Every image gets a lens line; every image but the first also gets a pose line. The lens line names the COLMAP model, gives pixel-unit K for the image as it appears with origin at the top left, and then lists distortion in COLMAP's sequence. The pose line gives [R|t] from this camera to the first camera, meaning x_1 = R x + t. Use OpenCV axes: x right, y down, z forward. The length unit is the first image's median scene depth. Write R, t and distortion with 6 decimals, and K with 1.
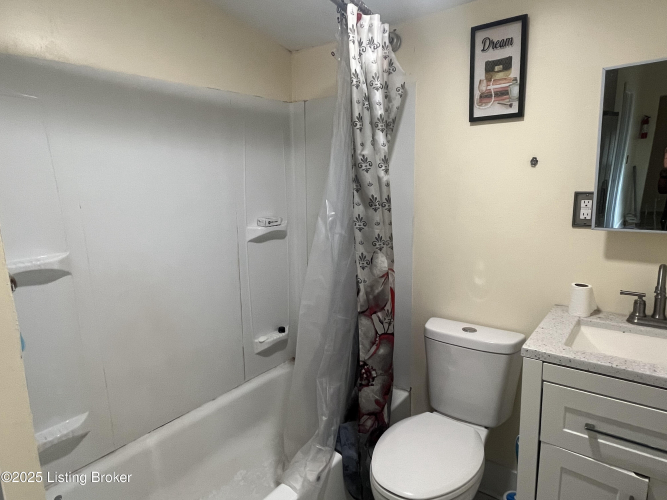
lens RADIAL K [[407.0, 0, 333.7], [0, 407.0, 251.5], [0, 0, 1]] dist [-0.000860, -0.000642]
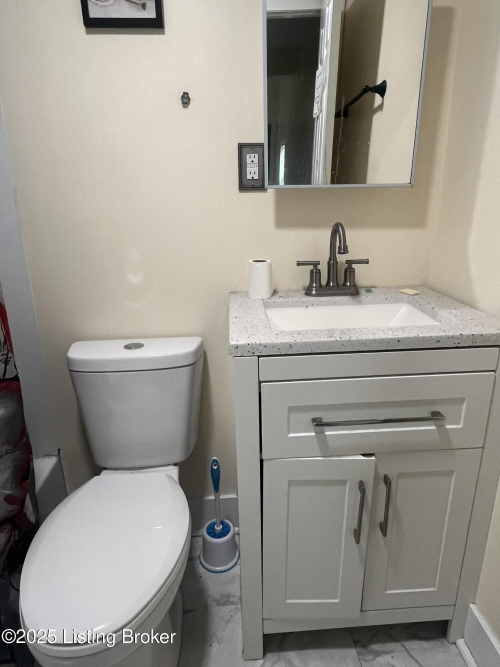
lens RADIAL K [[407.0, 0, 251.2], [0, 407.0, 329.6], [0, 0, 1]] dist [-0.000860, -0.000642]
pose [[0.751271, -0.184866, 0.633575, 0.045831], [0.113812, 0.981877, 0.151540, 0.091166], [-0.650107, -0.041739, 0.758695, 0.373272]]
